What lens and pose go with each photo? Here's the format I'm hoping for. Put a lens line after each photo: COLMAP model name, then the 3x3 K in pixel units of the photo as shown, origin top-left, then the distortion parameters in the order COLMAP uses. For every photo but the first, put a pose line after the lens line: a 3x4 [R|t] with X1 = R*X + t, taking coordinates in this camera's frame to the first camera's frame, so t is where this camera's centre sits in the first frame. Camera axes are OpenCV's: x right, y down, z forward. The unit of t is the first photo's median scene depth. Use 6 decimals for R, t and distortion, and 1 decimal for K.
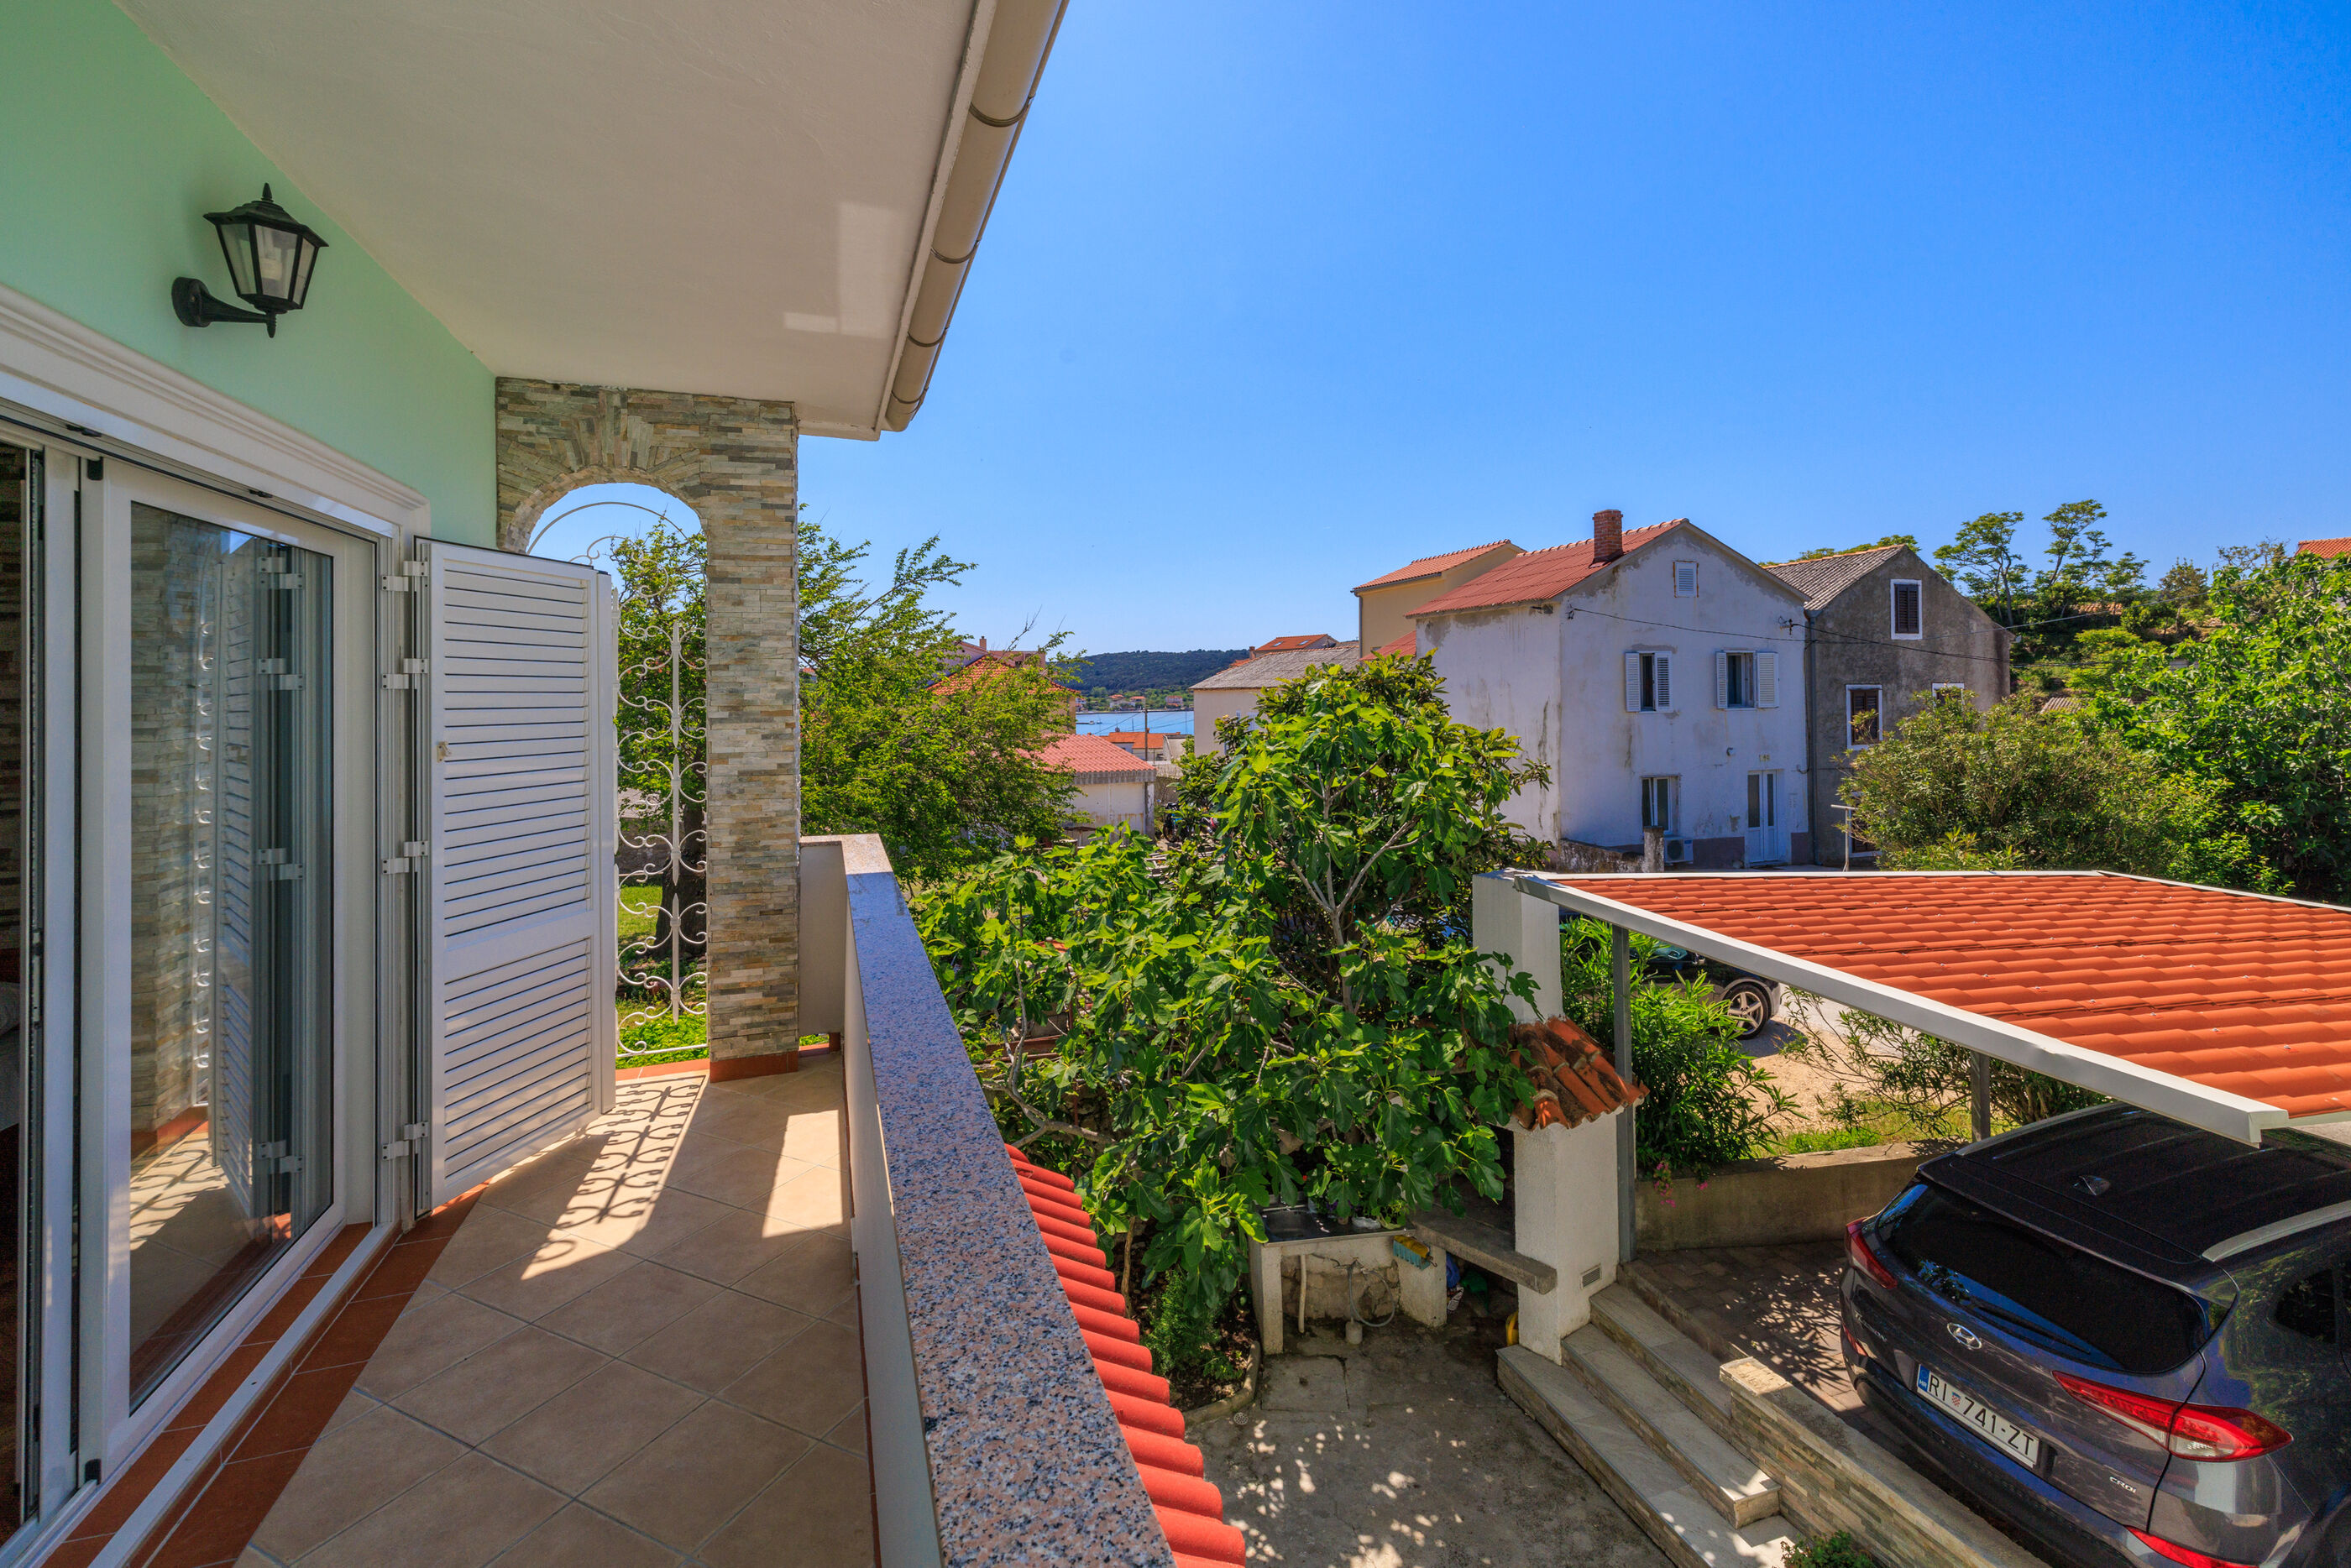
lens RADIAL K [[1013.7, 0, 1178.6], [0, 1013.7, 682.4], [0, 0, 1]] dist [-0.000401, 0.001282]
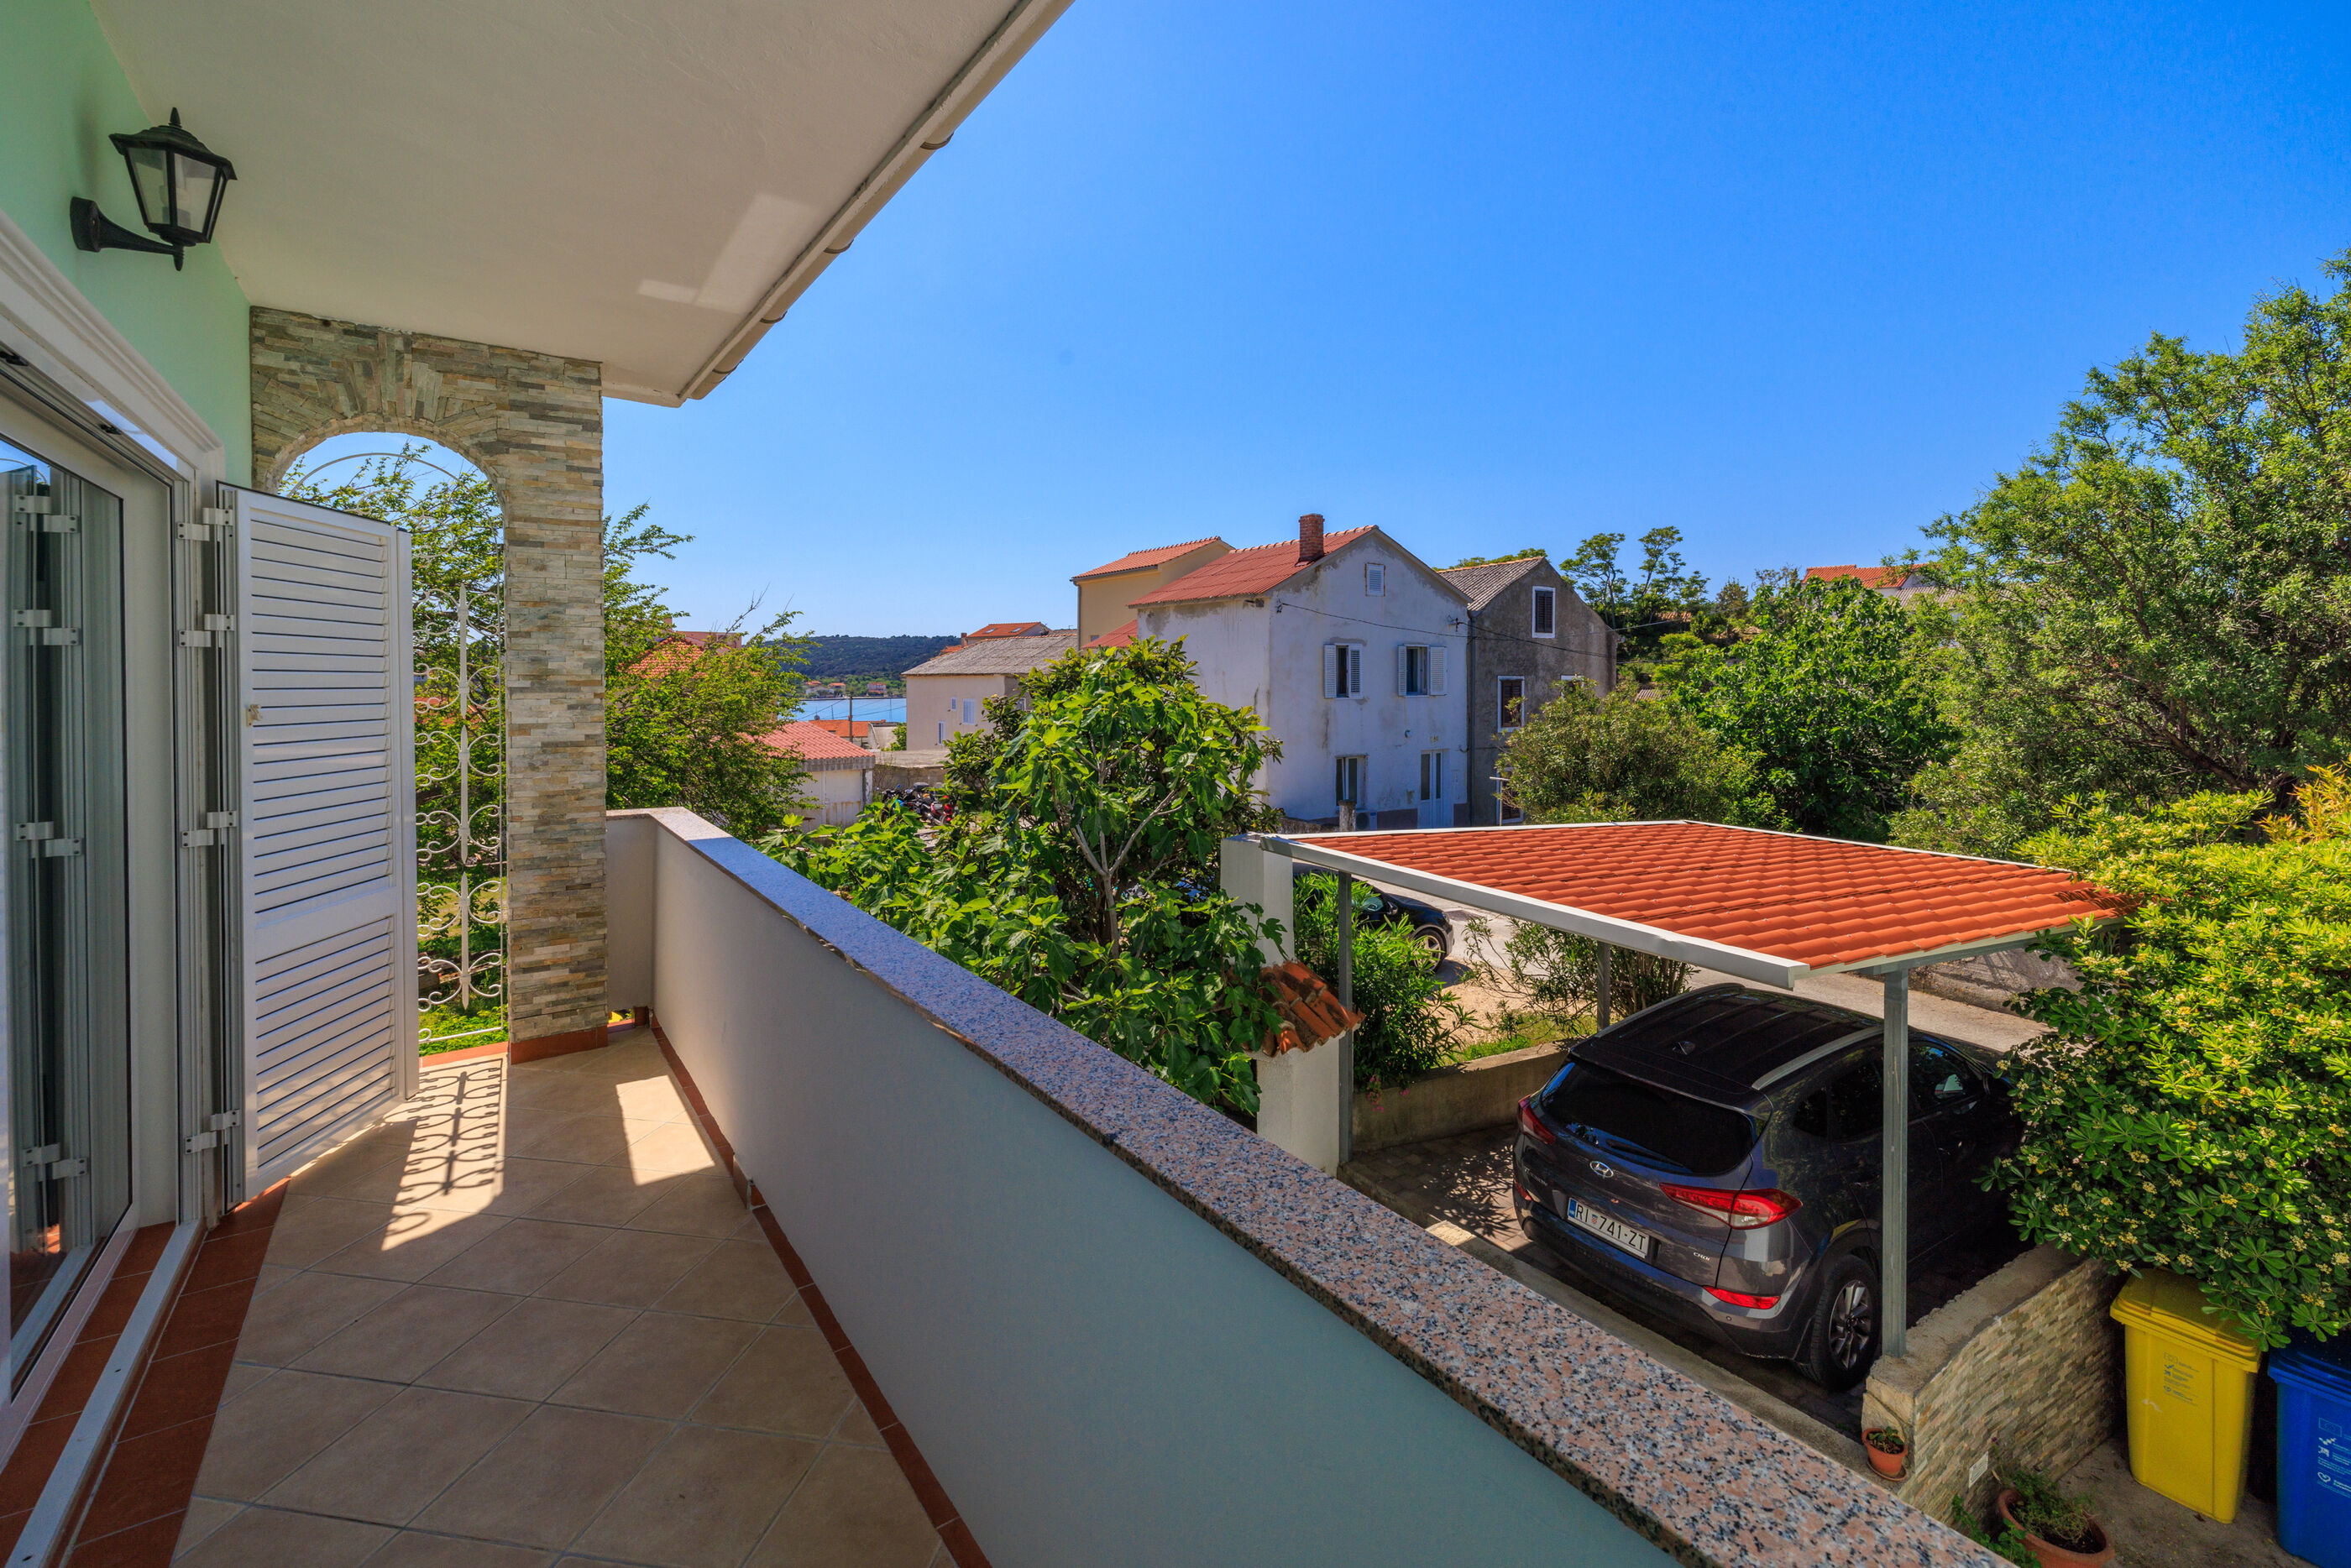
lens RADIAL K [[1013.7, 0, 1164.1], [0, 1013.7, 695.4], [0, 0, 1]] dist [-0.000401, 0.001282]
pose [[0.963048, 0.005196, 0.269278, -0.087564], [-0.011839, 0.999664, 0.023051, 0.009445], [-0.269068, -0.025387, 0.962787, -0.062876]]
